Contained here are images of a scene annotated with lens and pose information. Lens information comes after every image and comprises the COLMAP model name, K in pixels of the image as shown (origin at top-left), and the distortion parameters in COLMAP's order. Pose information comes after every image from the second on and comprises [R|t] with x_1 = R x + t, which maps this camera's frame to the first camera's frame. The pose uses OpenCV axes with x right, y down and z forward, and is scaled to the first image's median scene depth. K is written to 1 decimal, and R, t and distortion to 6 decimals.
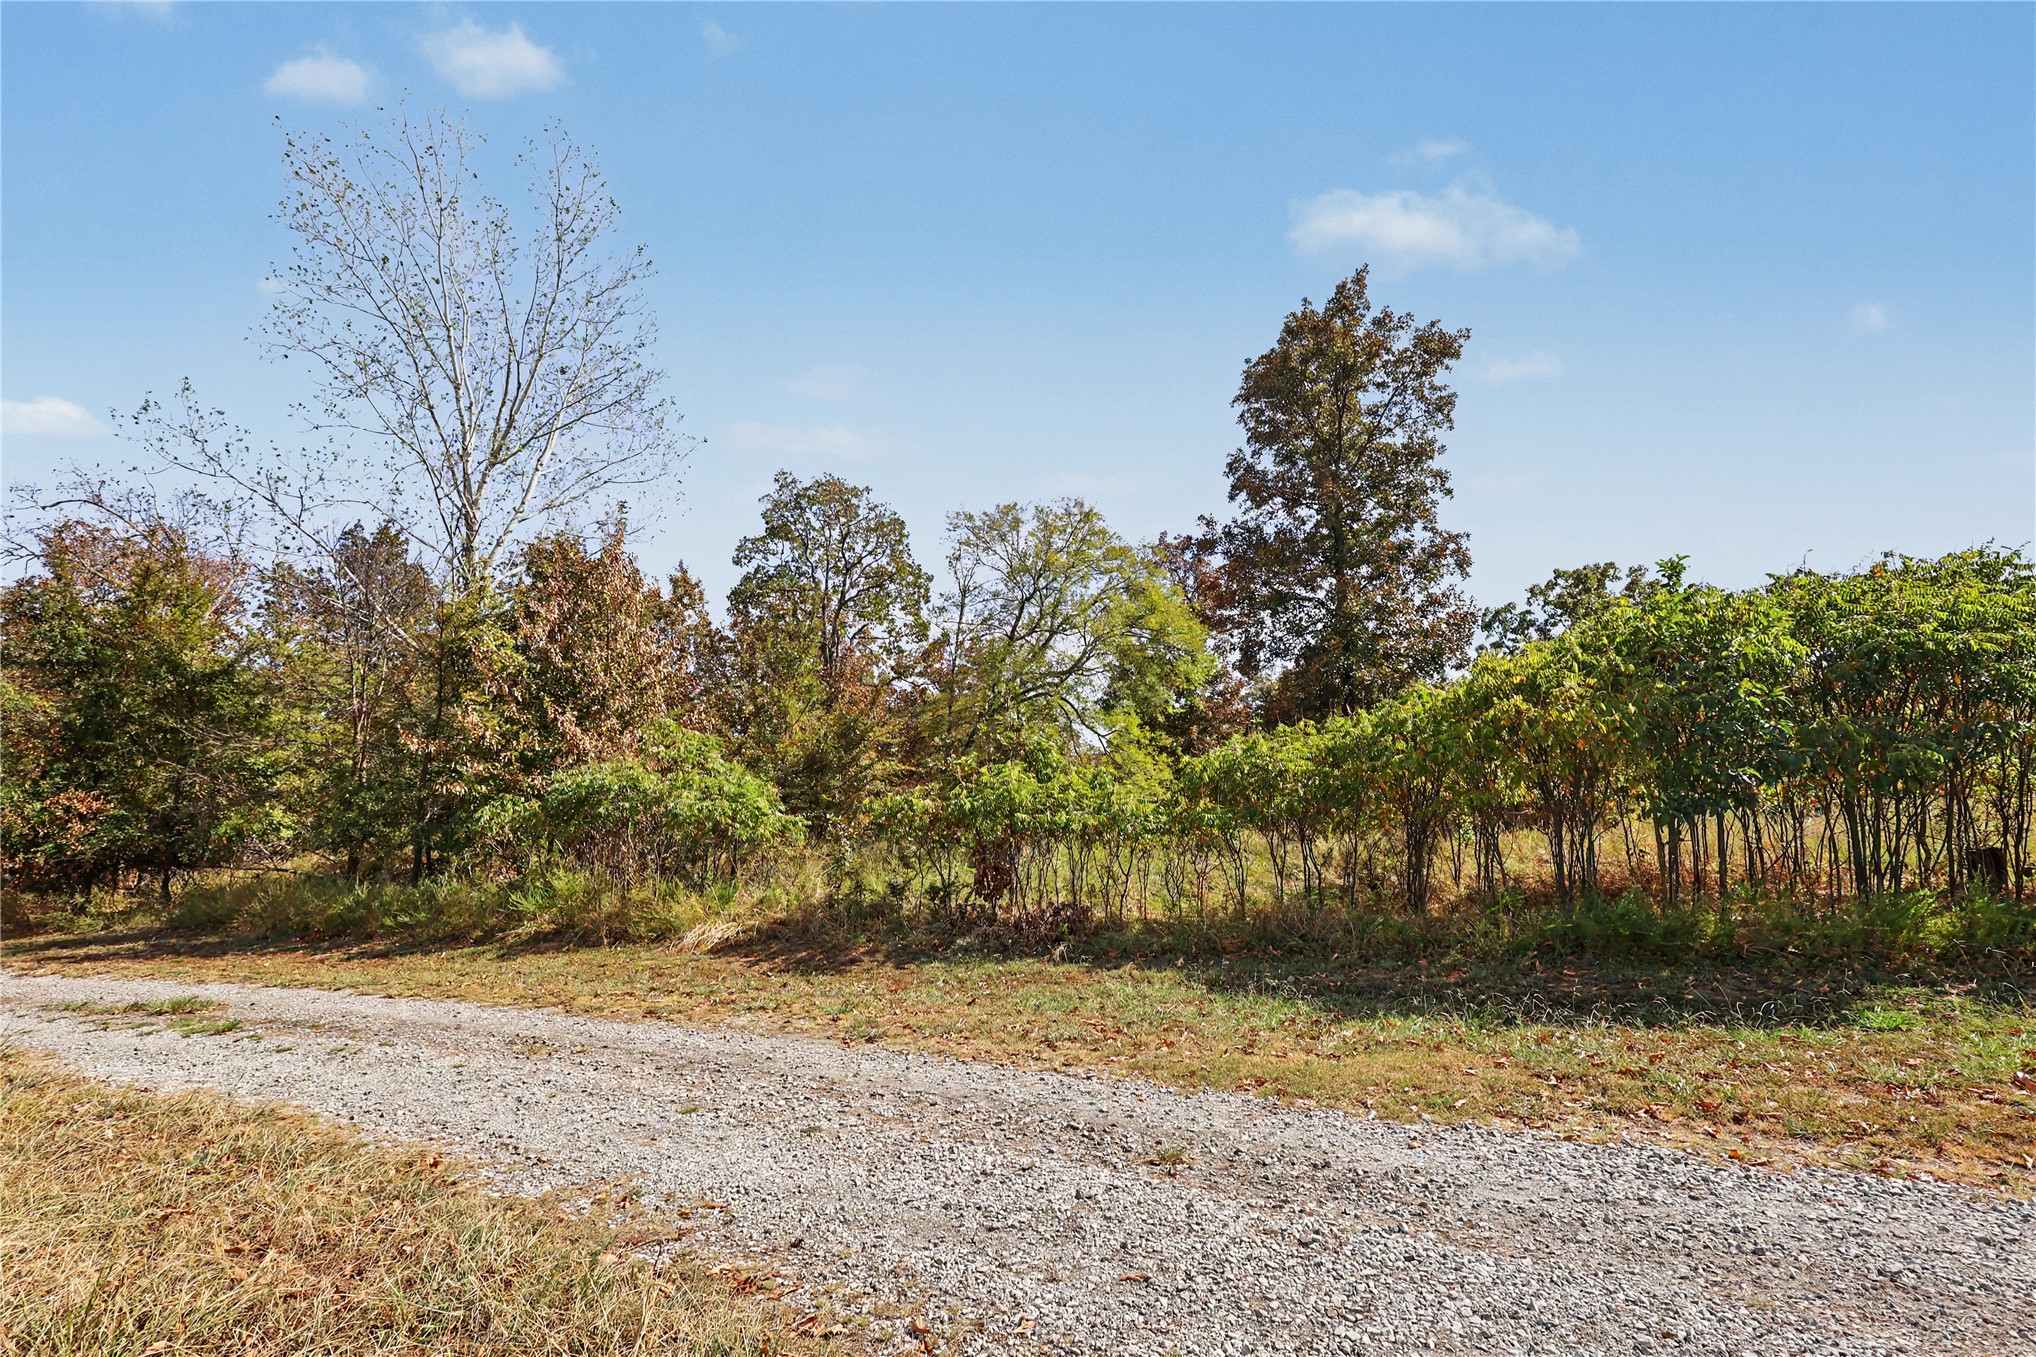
lens RADIAL K [[938.1, 0, 1014.2], [0, 938.1, 680.0], [0, 0, 1]] dist [0.000128, 0.001466]
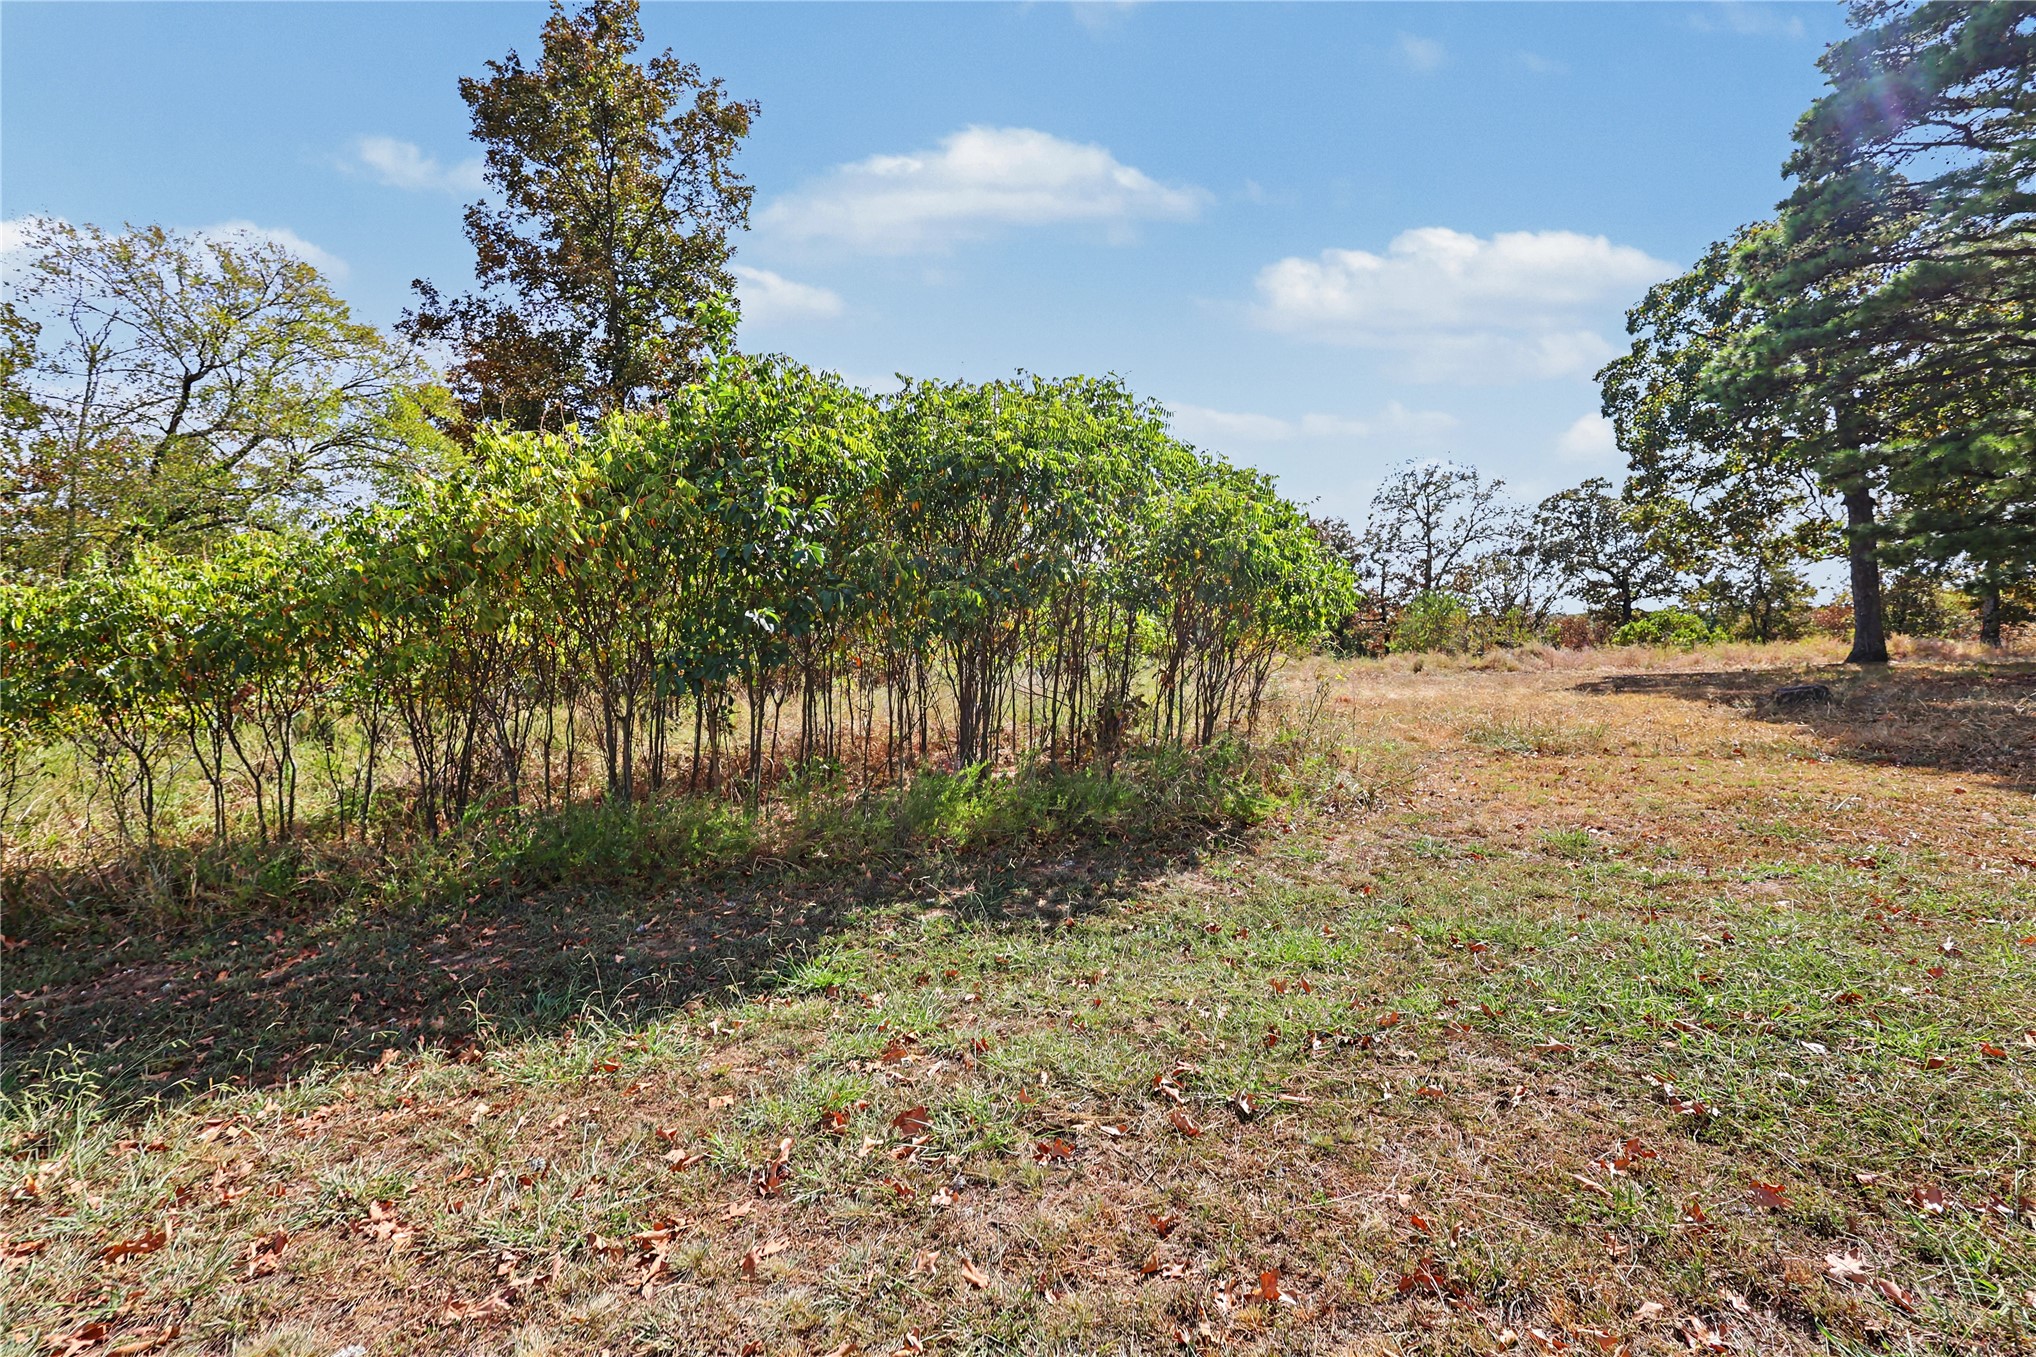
lens RADIAL K [[938.1, 0, 1016.2], [0, 938.1, 681.6], [0, 0, 1]] dist [0.000128, 0.001466]
pose [[0.830771, -0.018942, 0.556292, 0.286207], [-0.060725, 0.990371, 0.124409, 0.025948], [-0.553292, -0.137136, 0.821621, 0.168212]]
